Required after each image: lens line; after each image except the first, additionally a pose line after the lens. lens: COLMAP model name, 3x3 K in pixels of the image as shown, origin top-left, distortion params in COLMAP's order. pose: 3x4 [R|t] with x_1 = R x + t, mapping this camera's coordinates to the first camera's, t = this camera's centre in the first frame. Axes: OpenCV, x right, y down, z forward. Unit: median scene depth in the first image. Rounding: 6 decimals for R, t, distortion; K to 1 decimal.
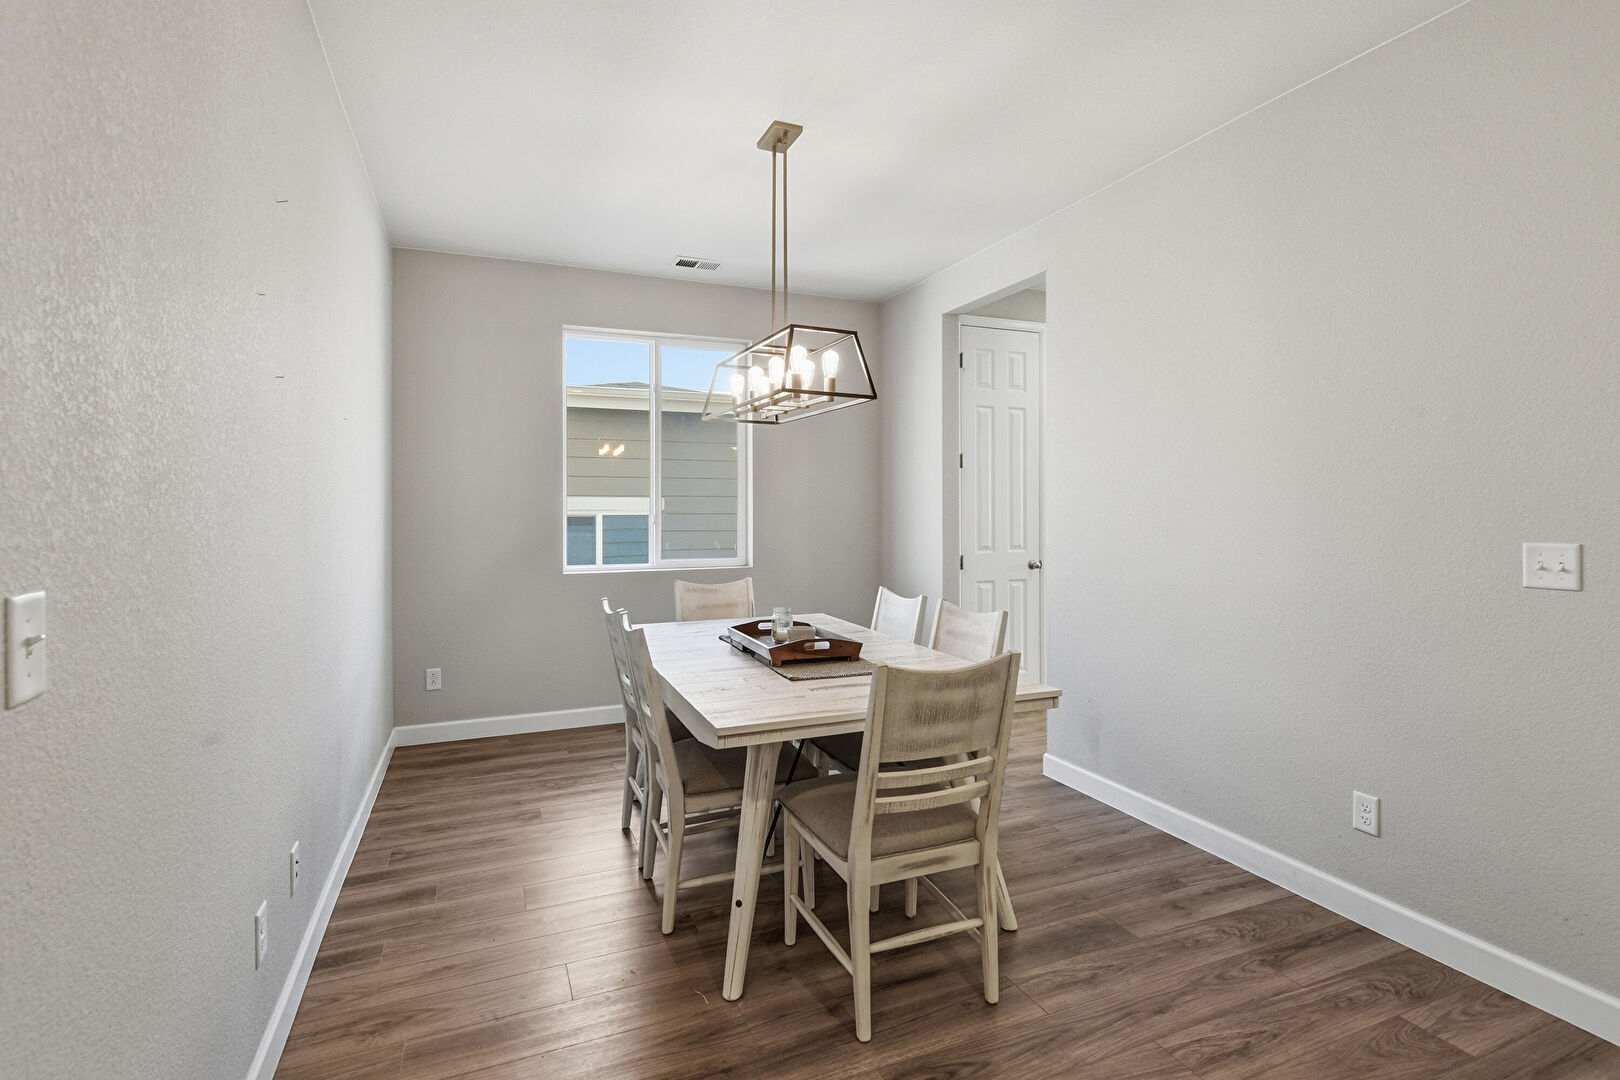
lens RADIAL K [[753.6, 0, 807.7], [0, 753.6, 502.9], [0, 0, 1]] dist [-0.005033, -0.004549]
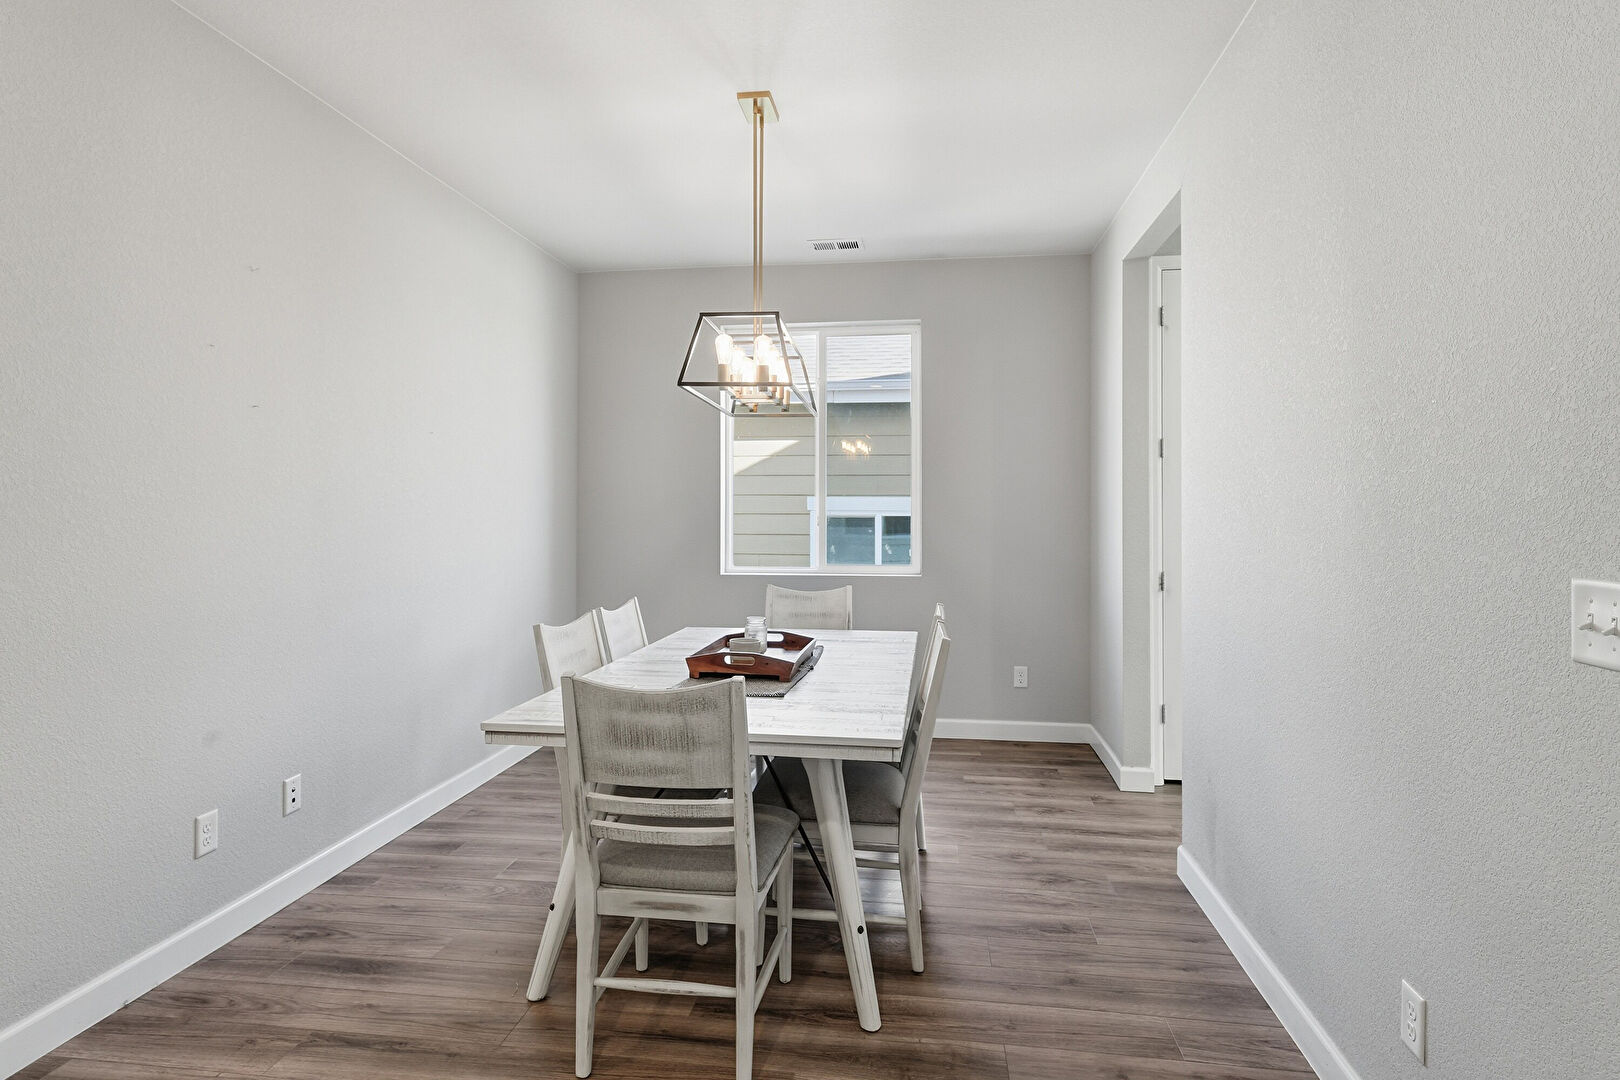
lens RADIAL K [[856.6, 0, 858.6], [0, 856.6, 492.5], [0, 0, 1]] dist [-0.005664, 0.002206]
pose [[0.867697, -0.007003, -0.497044, 0.655957], [0.001149, 0.999926, -0.012084, -0.000666], [0.497092, 0.009914, 0.867641, 0.170928]]
